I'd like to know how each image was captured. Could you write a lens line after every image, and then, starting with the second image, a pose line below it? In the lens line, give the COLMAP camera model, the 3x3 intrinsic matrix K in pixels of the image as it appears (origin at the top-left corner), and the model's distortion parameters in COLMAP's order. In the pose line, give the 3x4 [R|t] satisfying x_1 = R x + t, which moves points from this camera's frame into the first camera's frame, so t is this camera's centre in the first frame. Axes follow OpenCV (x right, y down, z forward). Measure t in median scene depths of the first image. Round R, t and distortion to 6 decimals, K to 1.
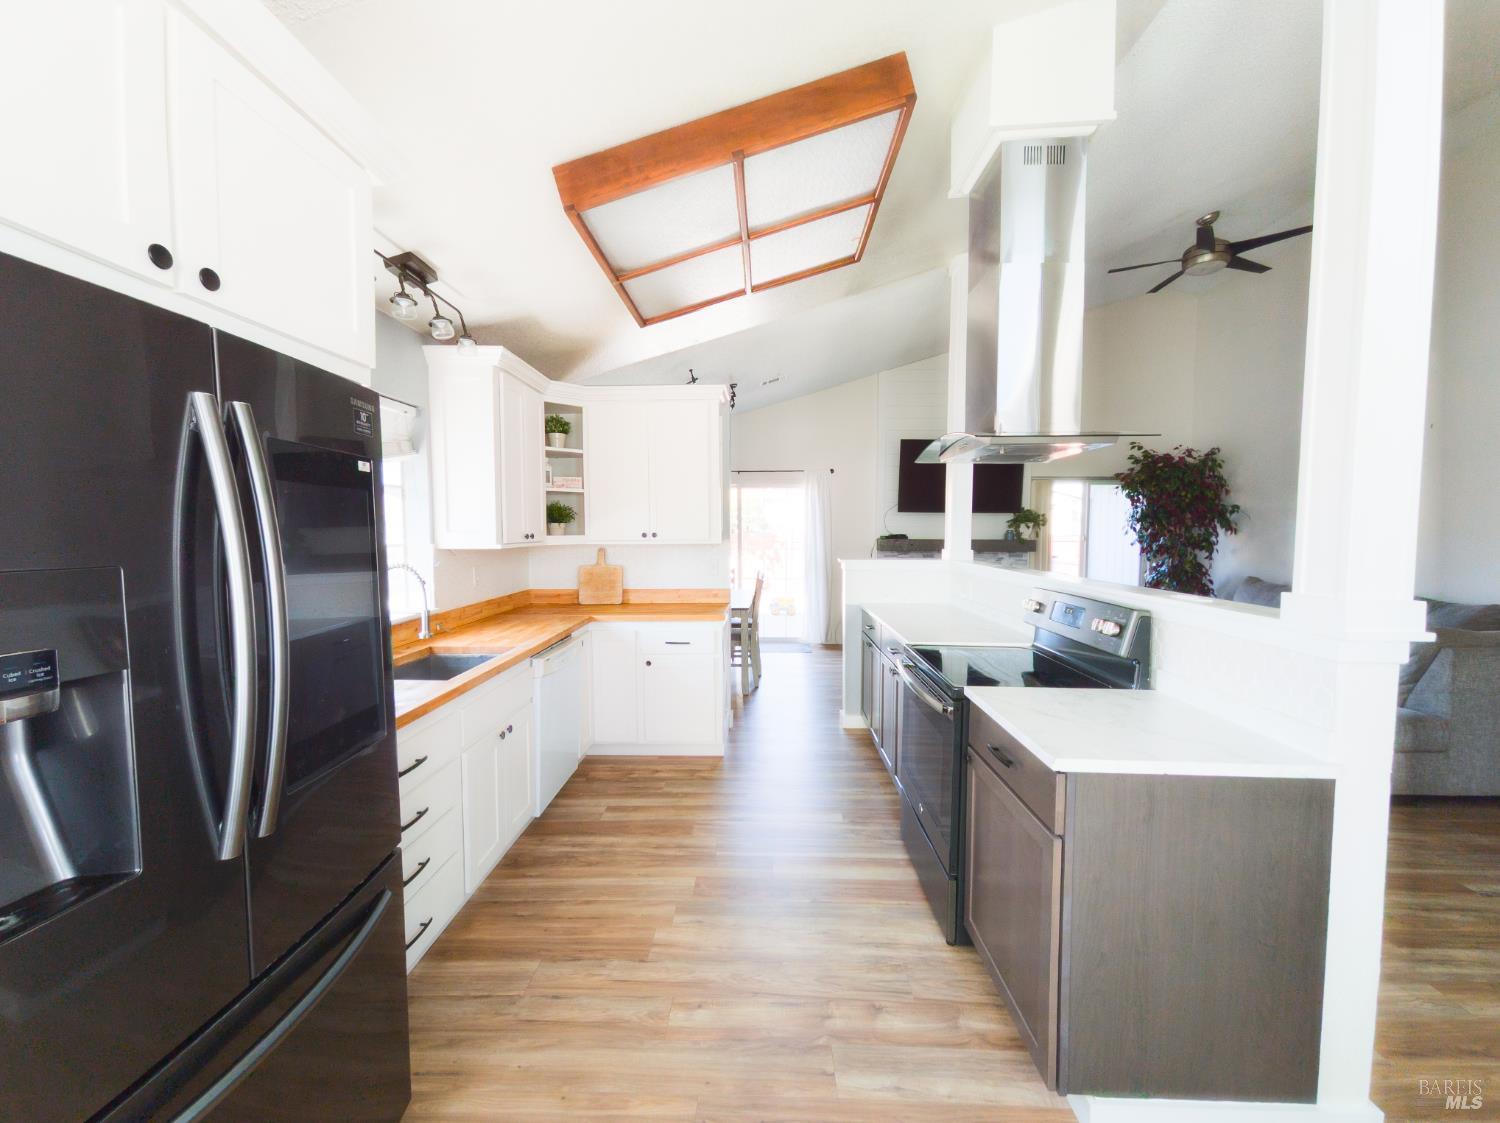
lens RADIAL K [[604.6, 0, 750.0], [0, 604.6, 561.5], [0, 0, 1]] dist [0.008910, 0.000437]
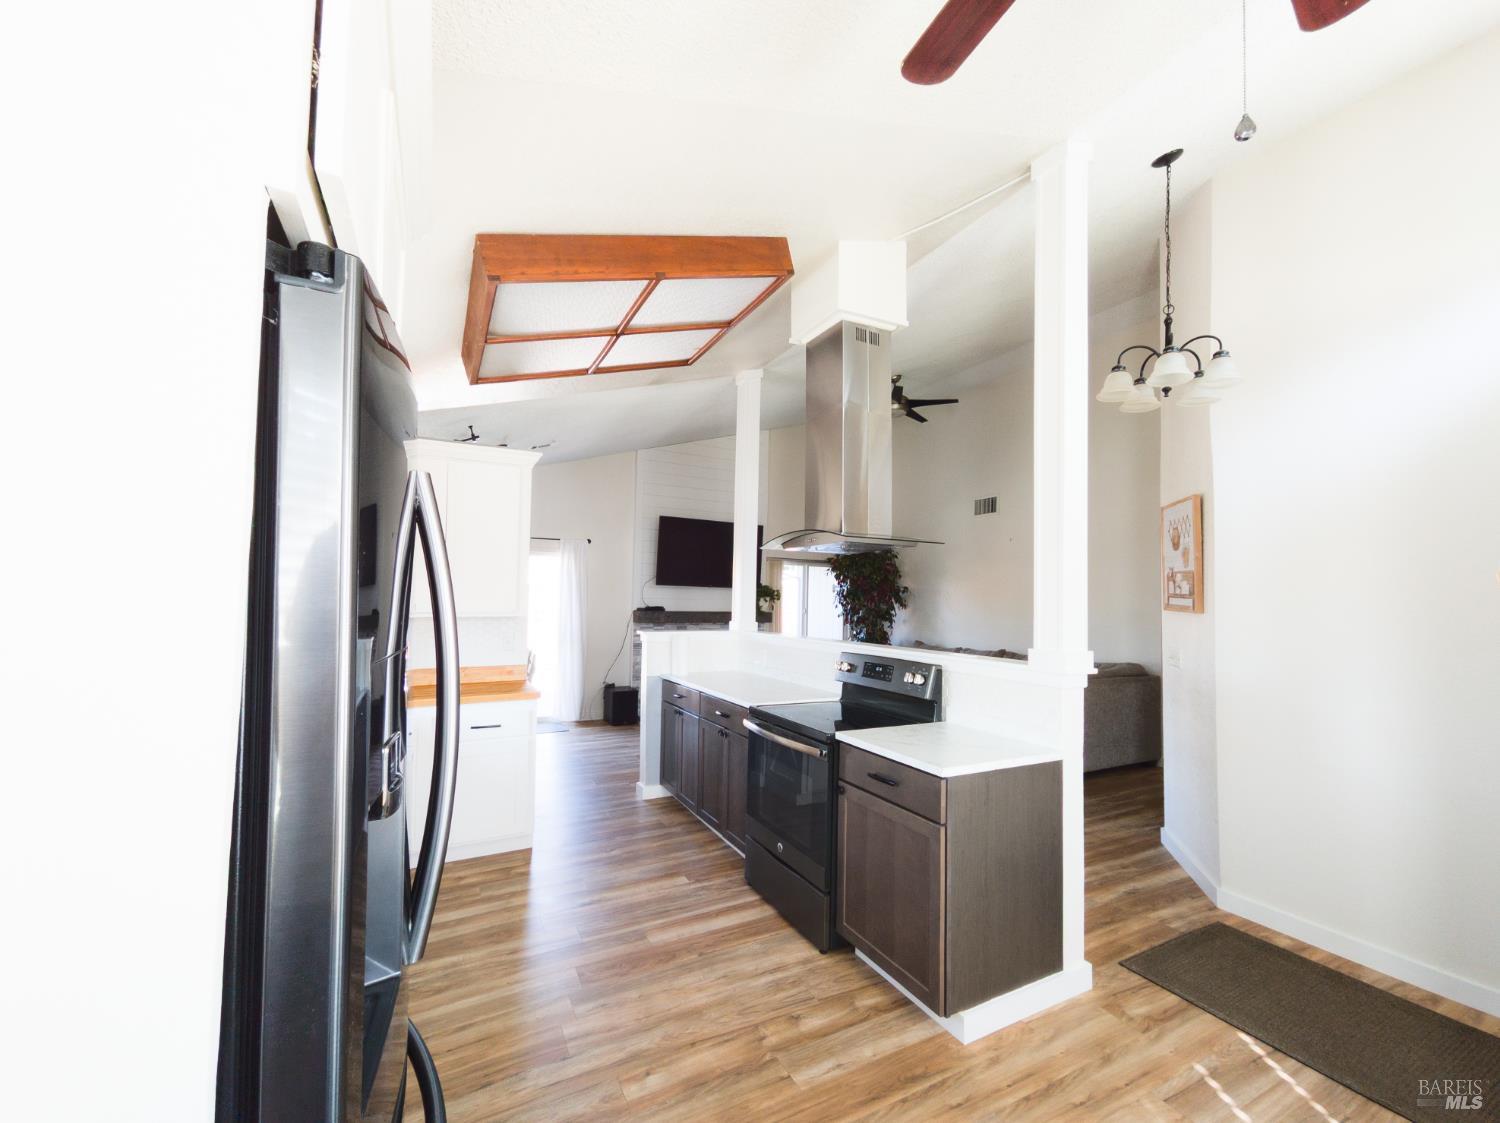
lens RADIAL K [[623.0, 0, 783.1], [0, 623.0, 576.5], [0, 0, 1]] dist [0.009249, -0.000115]
pose [[0.856513, 0.034101, 0.514998, -0.252384], [0.012076, 0.996218, -0.086050, -0.003186], [-0.515984, 0.079922, 0.852862, -0.044235]]
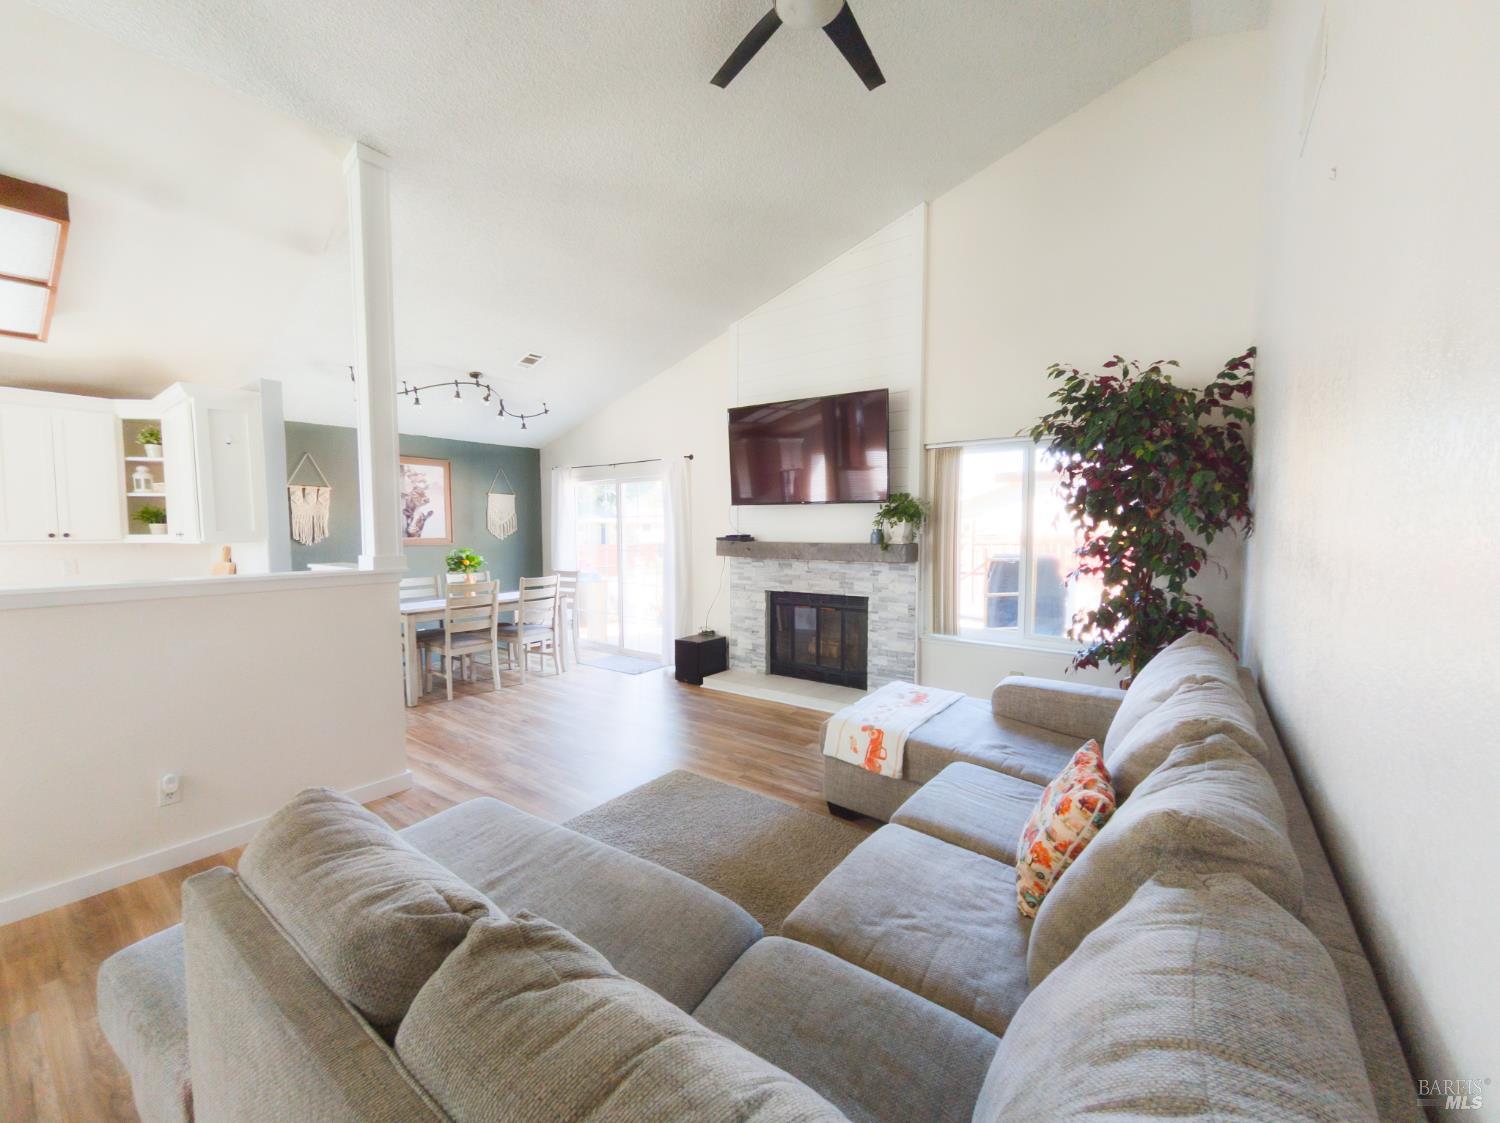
lens RADIAL K [[601.2, 0, 750.1], [0, 601.2, 560.9], [0, 0, 1]] dist [0.009360, 0.000099]
pose [[0.818544, 0.028078, -0.573757, 1.497822], [-0.027497, 0.999575, 0.009687, -0.042656], [0.573785, 0.007847, 0.818968, 0.846235]]
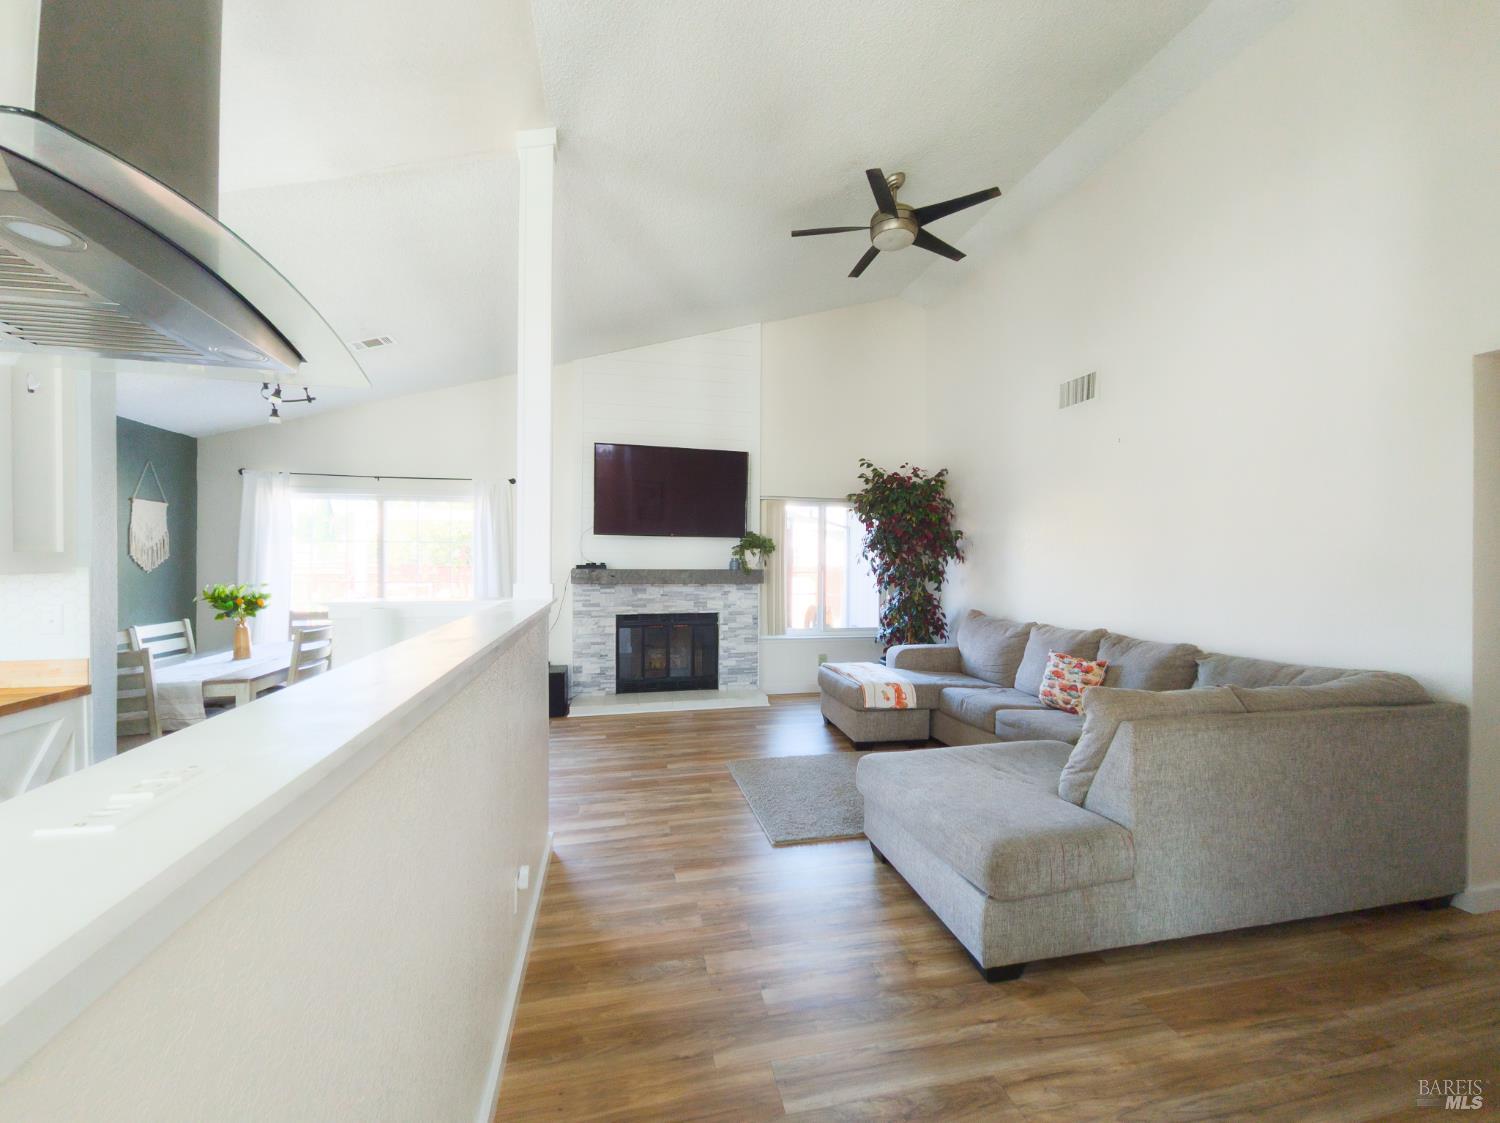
lens RADIAL K [[601.2, 0, 750.1], [0, 601.2, 560.9], [0, 0, 1]] dist [0.009360, 0.000099]
pose [[0.968585, 0.001280, 0.248681, 0.526890], [0.011958, 0.998590, -0.051715, -0.009470], [-0.248397, 0.053064, 0.967204, 0.412913]]
